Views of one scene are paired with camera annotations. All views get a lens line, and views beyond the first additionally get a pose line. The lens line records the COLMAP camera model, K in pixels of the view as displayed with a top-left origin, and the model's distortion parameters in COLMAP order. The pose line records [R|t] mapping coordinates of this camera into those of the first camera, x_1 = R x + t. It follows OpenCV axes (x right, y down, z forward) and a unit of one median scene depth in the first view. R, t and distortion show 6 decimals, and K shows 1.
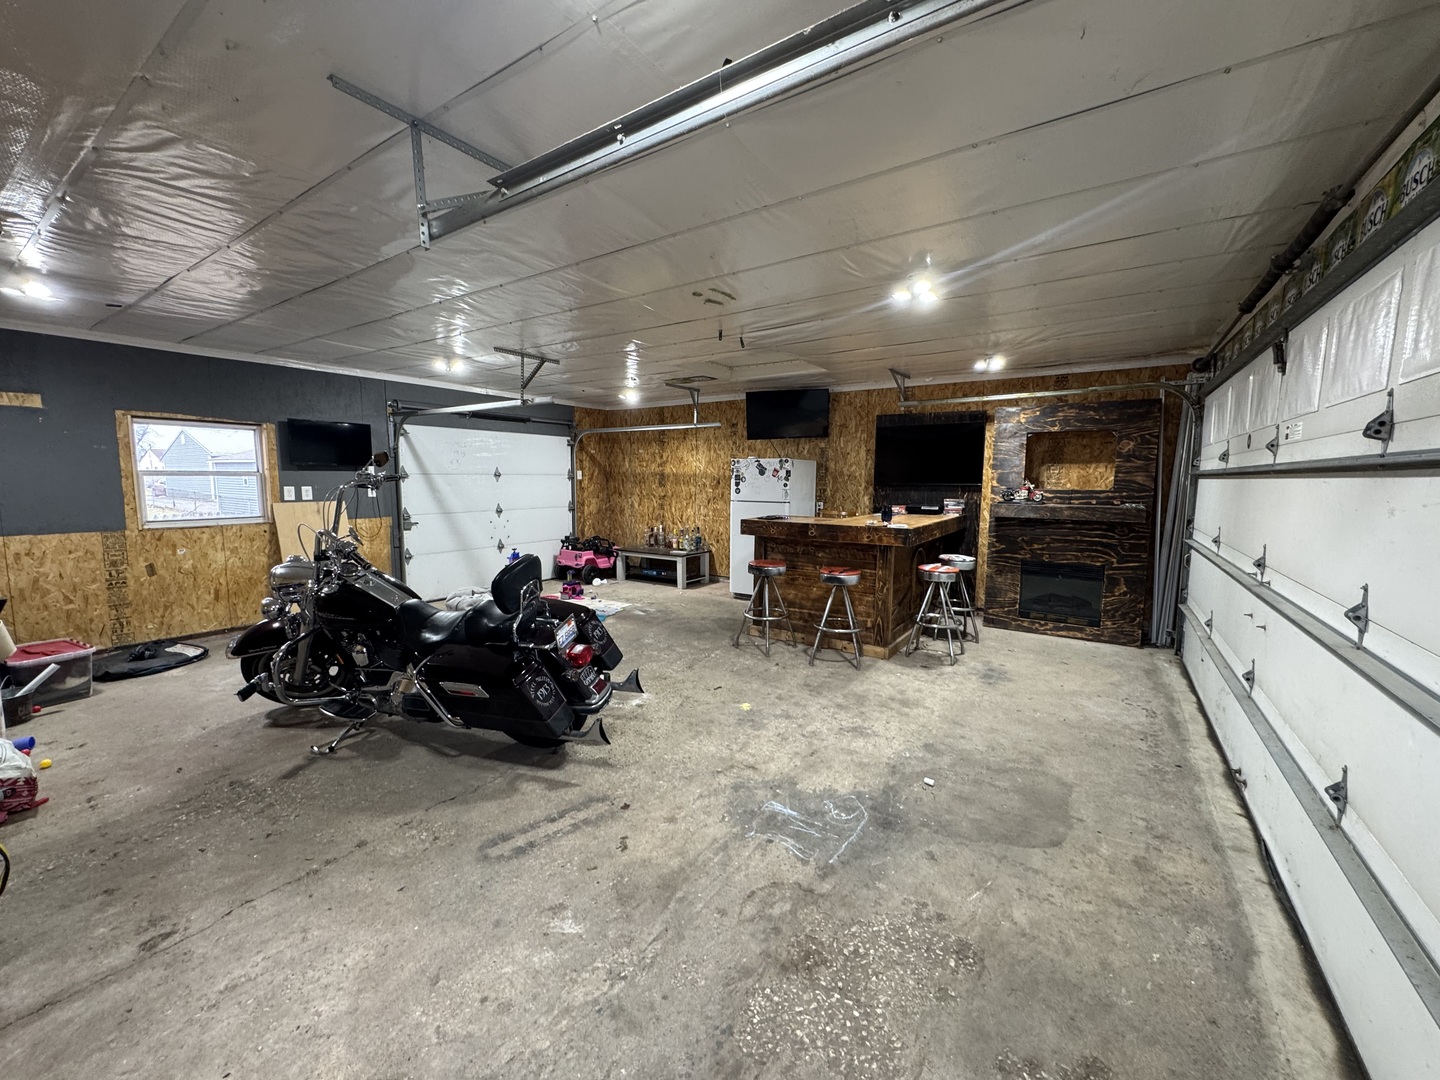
lens RADIAL K [[577.1, 0, 717.7], [0, 577.1, 544.9], [0, 0, 1]] dist [-0.003613, 0.000398]
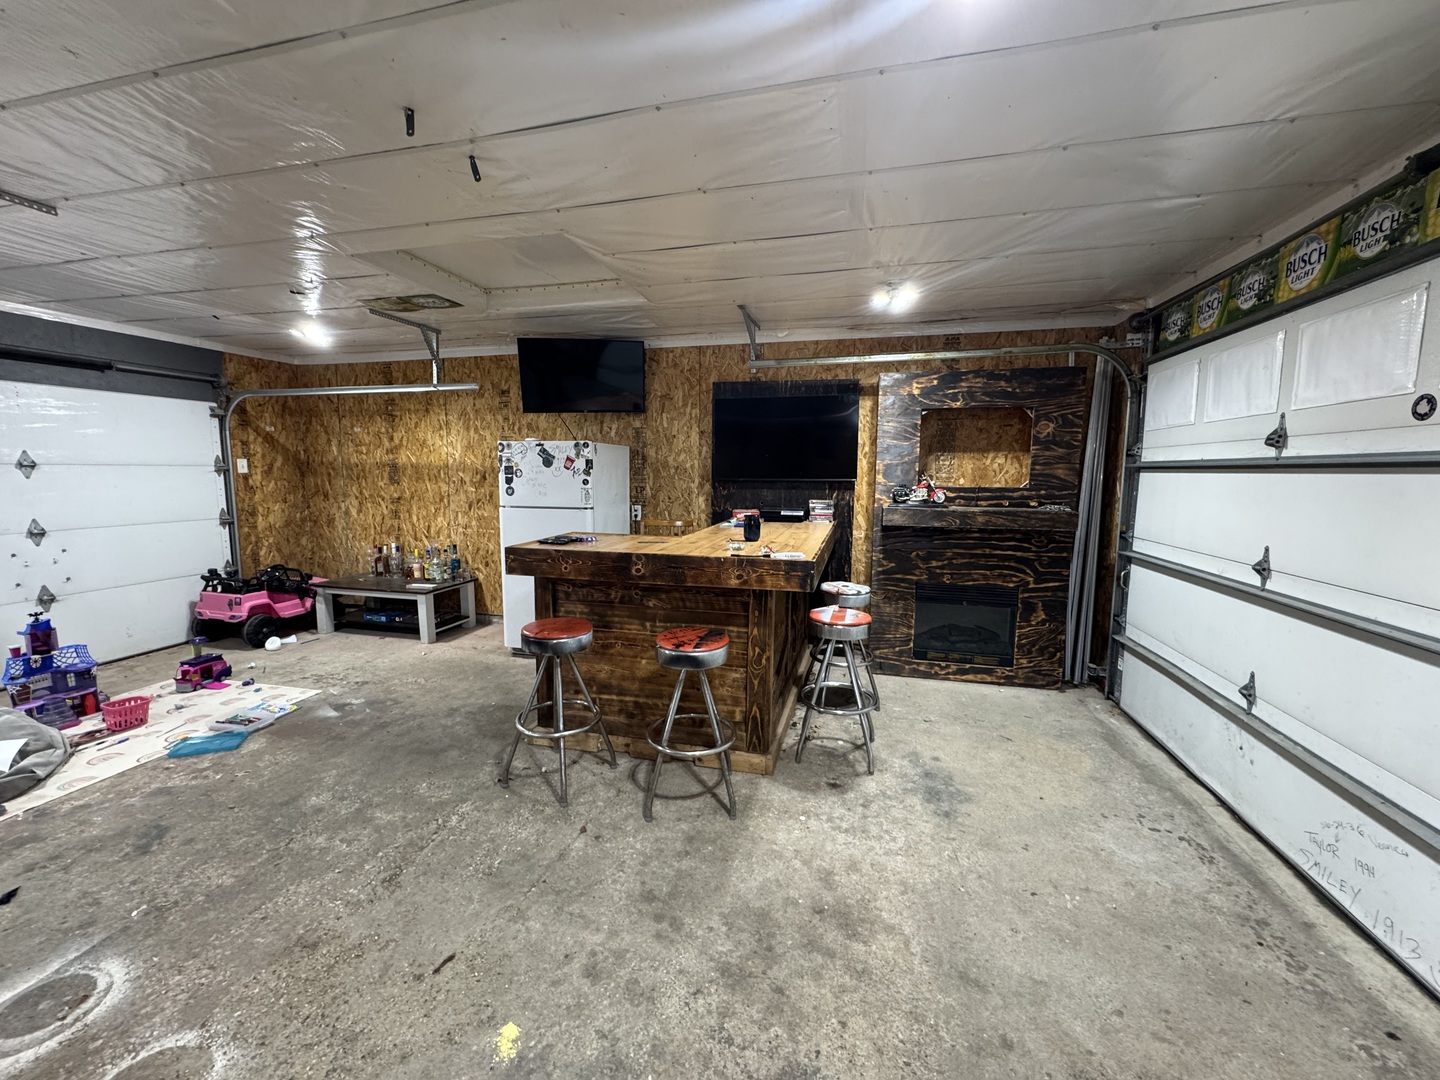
lens RADIAL K [[577.1, 0, 720.5], [0, 577.1, 538.4], [0, 0, 1]] dist [-0.003613, 0.000398]
pose [[0.940779, -0.039334, 0.336731, 0.046082], [0.038549, 0.999216, 0.009019, -0.047077], [-0.336822, 0.004495, 0.941558, 0.394520]]
